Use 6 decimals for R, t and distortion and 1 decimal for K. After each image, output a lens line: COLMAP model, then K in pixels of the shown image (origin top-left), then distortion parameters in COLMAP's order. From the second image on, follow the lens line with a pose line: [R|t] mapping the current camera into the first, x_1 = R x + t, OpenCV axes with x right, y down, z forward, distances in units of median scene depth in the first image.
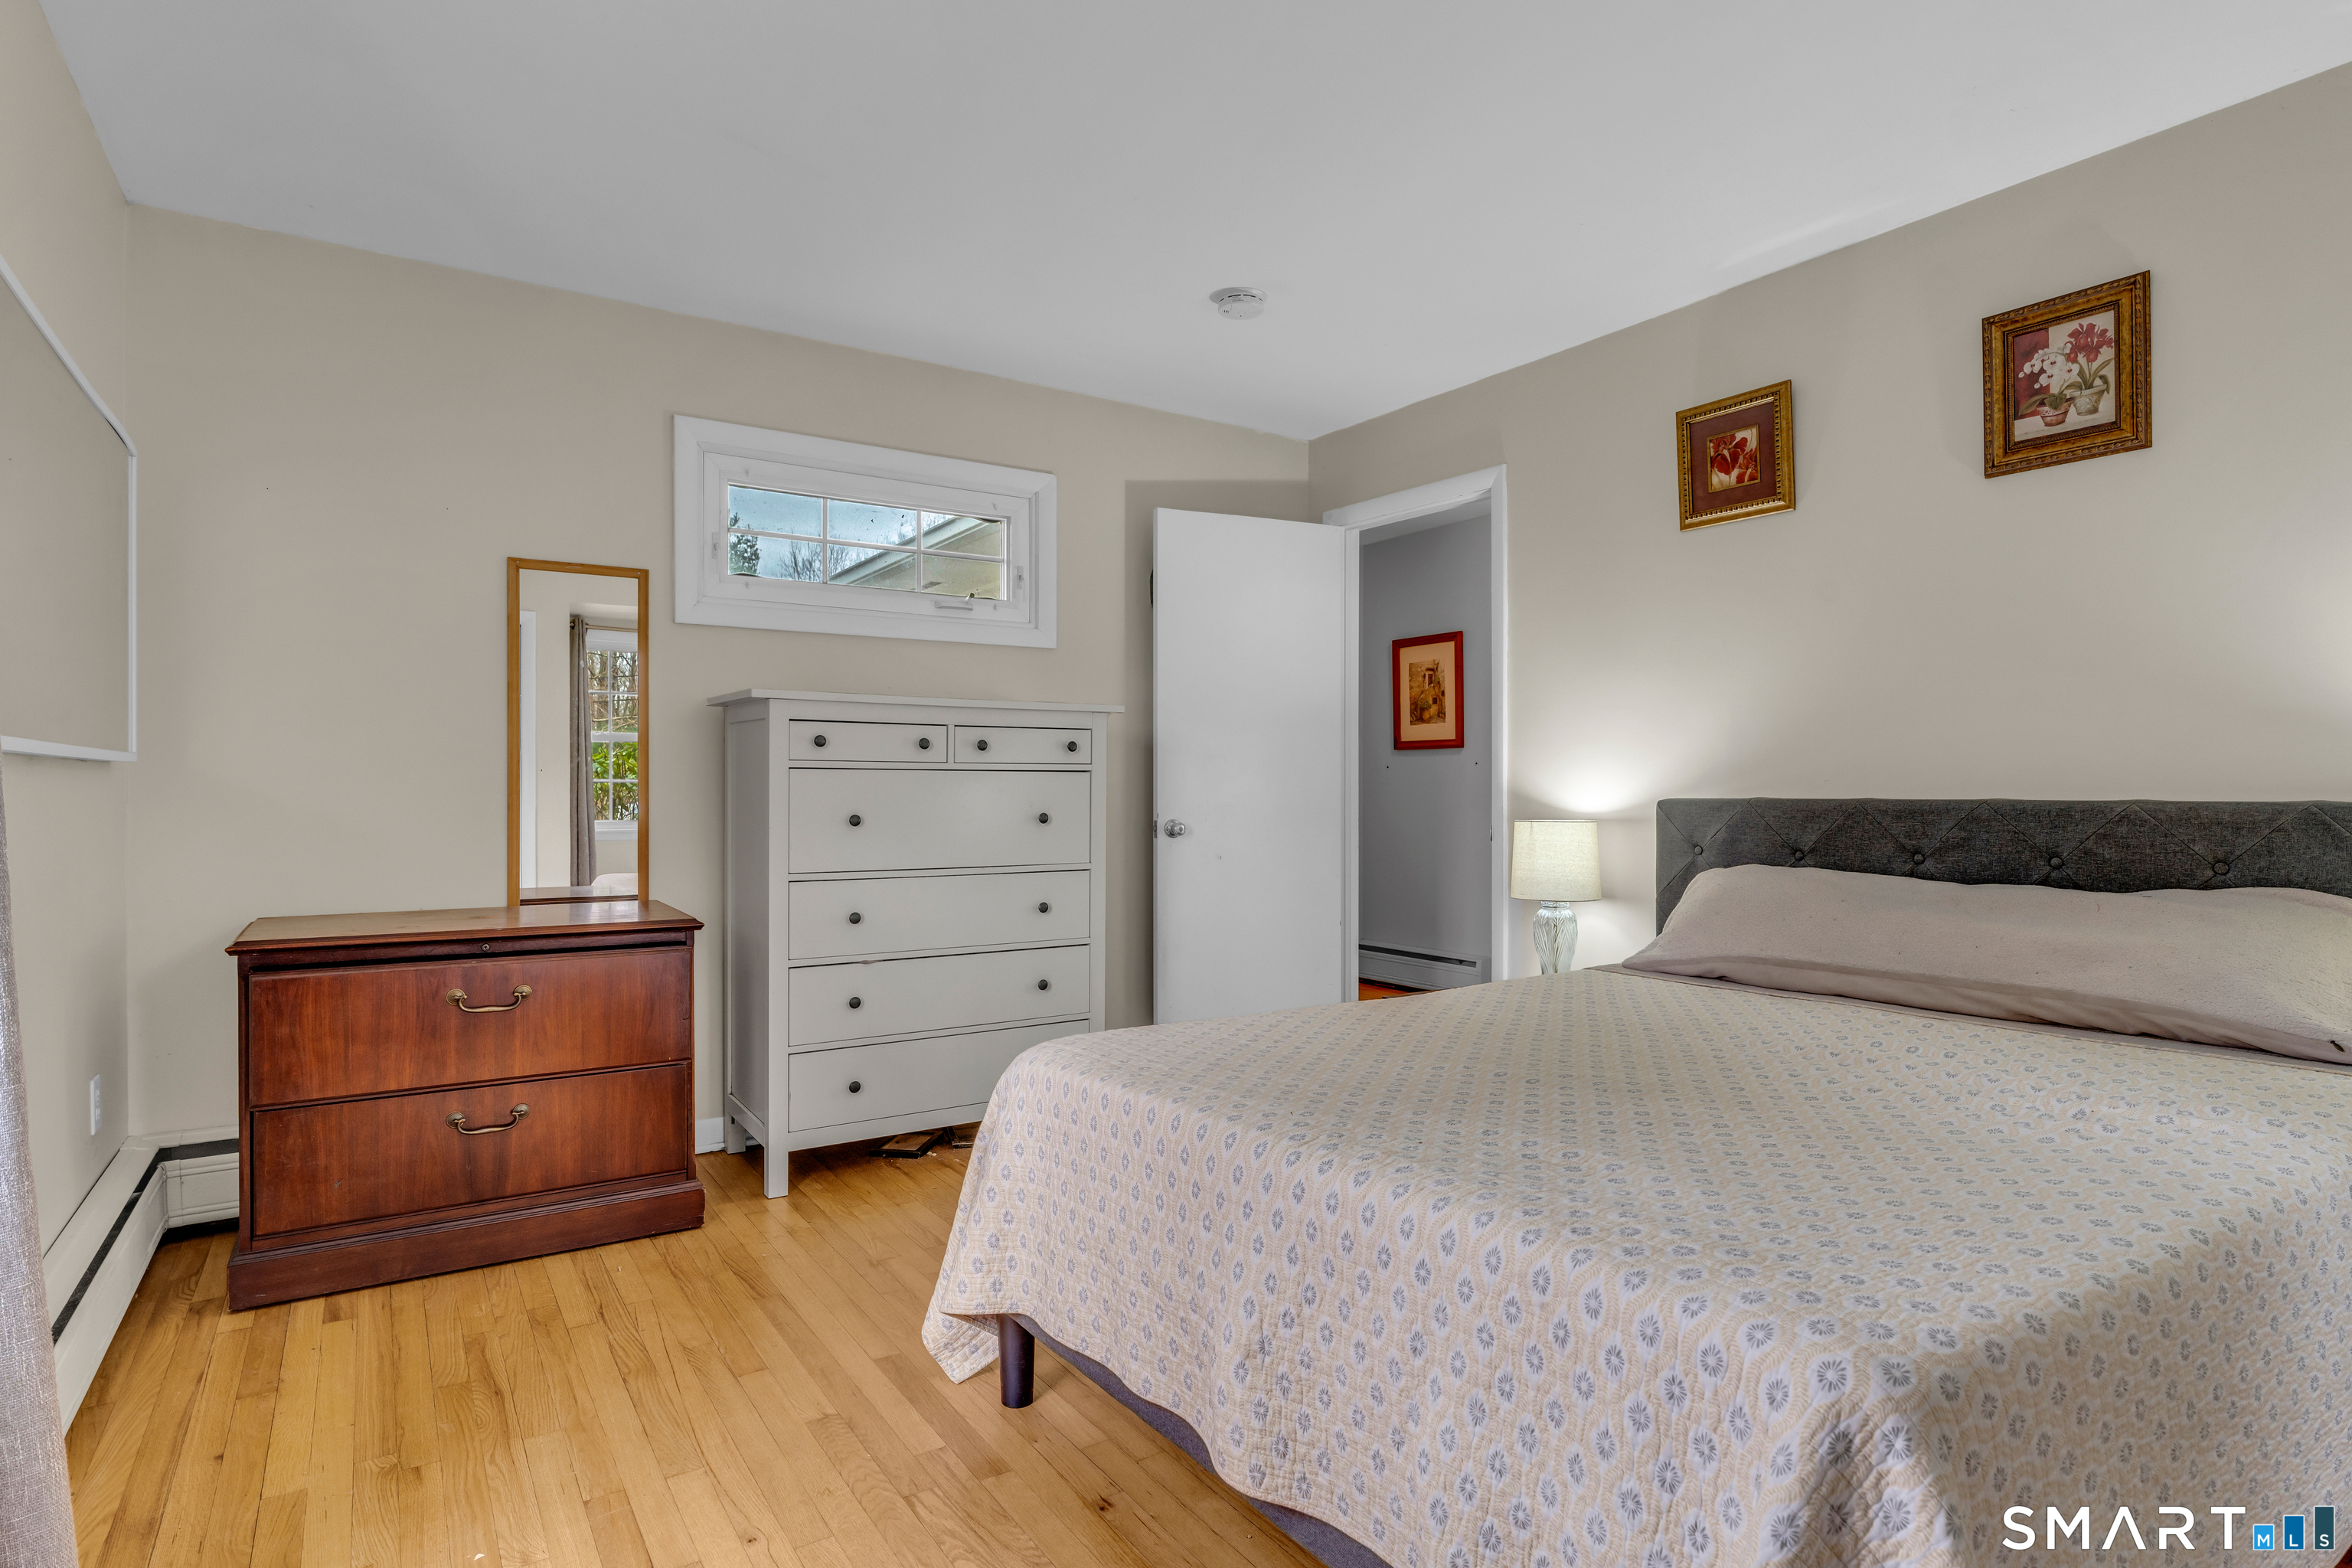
lens RADIAL K [[1242.9, 0, 1176.0], [0, 1242.9, 784.0], [0, 0, 1]] dist [0.000249, -0.000093]
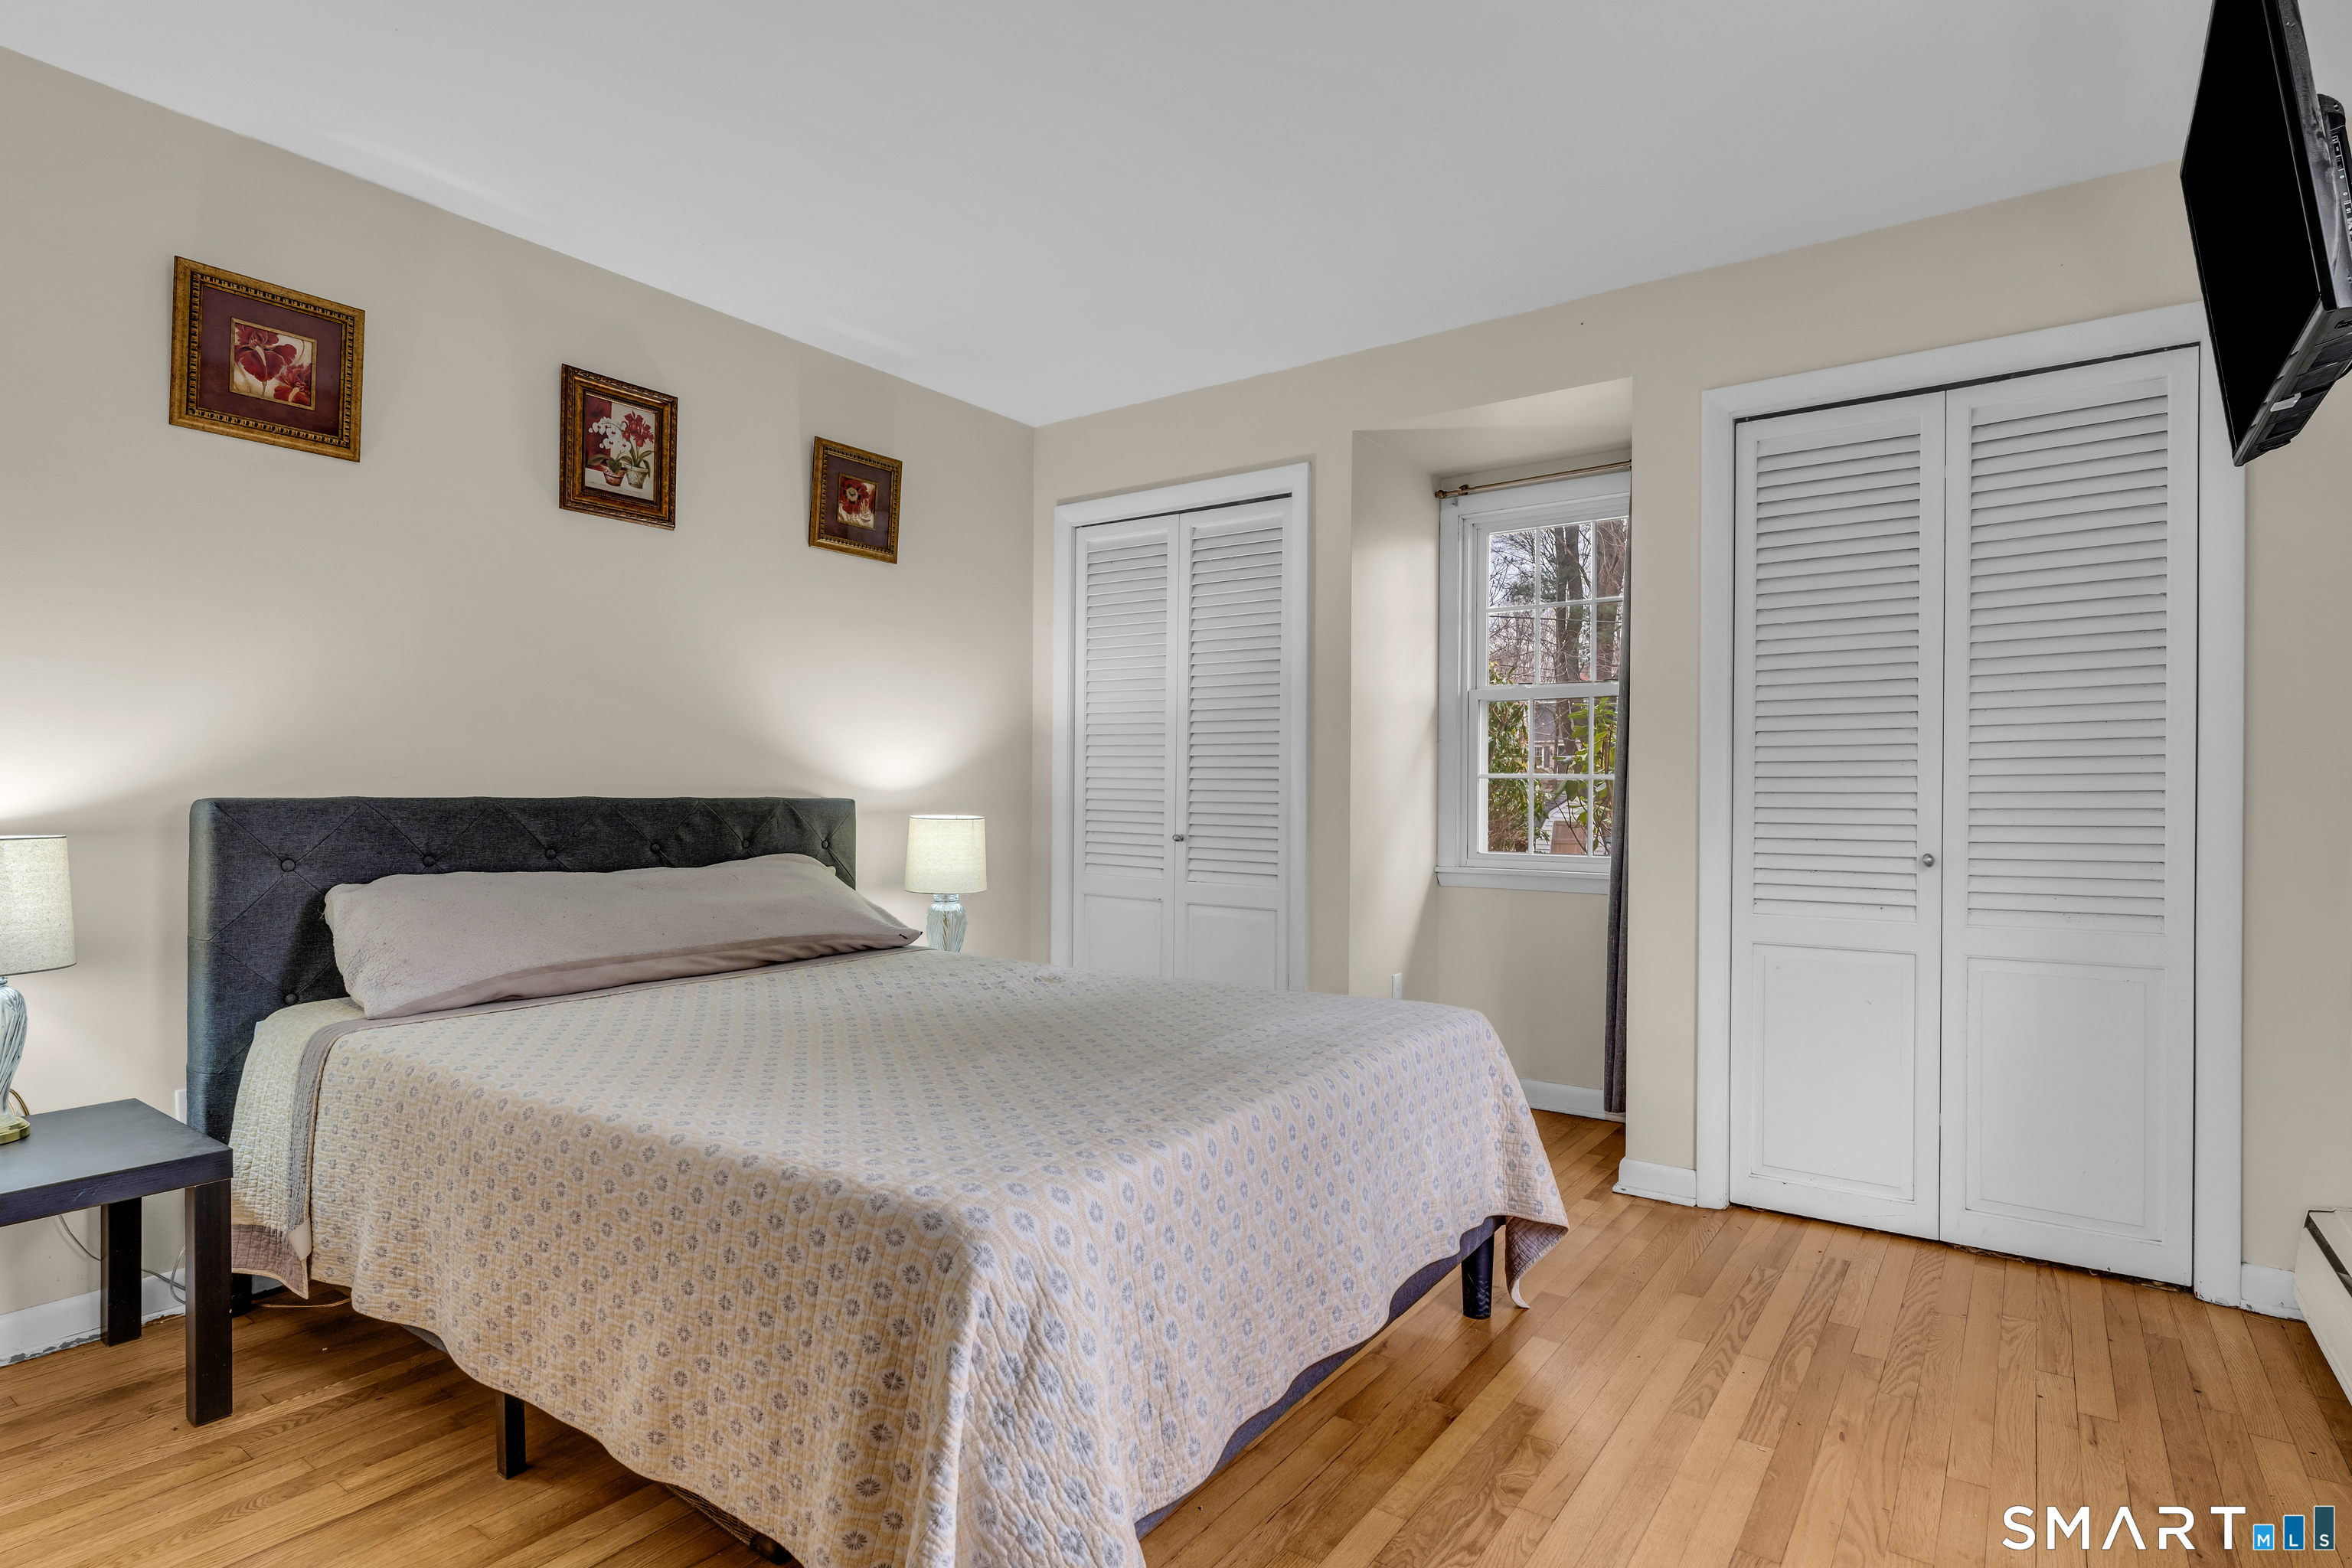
lens RADIAL K [[1208.2, 0, 1176.0], [0, 1208.2, 784.0], [0, 0, 1]] dist [0.000559, -0.000064]
pose [[-0.362885, 0.009520, 0.931785, -0.568982], [-0.006148, 0.999902, -0.012610, 0.010718], [-0.931814, -0.010304, -0.362791, 0.908564]]
